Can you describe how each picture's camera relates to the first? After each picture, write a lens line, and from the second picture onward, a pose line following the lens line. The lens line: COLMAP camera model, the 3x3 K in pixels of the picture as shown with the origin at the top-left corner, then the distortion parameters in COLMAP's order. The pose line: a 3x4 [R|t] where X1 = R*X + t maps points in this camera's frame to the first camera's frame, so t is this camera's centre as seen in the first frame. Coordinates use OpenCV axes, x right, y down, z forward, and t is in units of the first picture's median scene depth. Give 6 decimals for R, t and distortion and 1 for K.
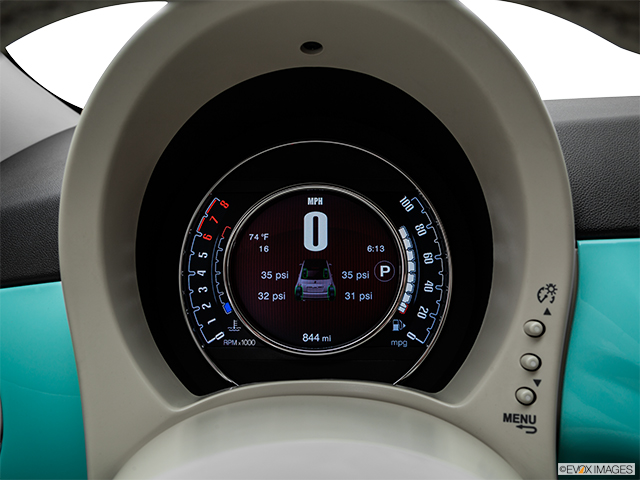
lens RADIAL K [[585.2, 0, 333.1], [0, 585.2, 242.1], [0, 0, 1]] dist [-0.043839, 0.000000]
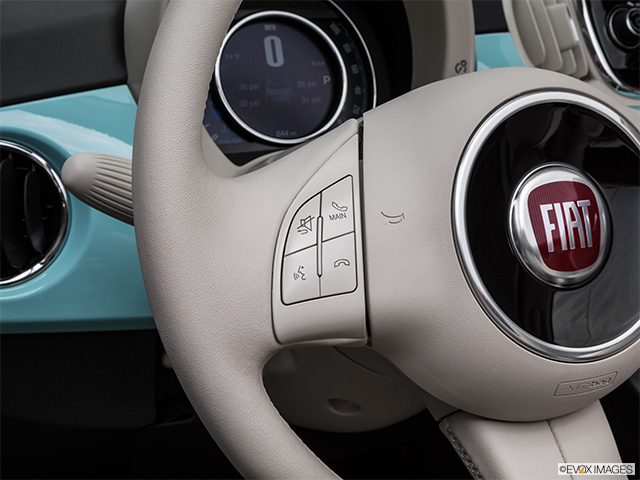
lens RADIAL K [[909.6, 0, 318.7], [0, 909.6, 242.5], [0, 0, 1]] dist [0.116864, 0.000000]
pose [[0.887695, -0.113976, 0.446101, -0.886140], [0.097125, 0.993429, 0.060545, 0.286235], [-0.450071, -0.010417, 0.892932, -0.832336]]
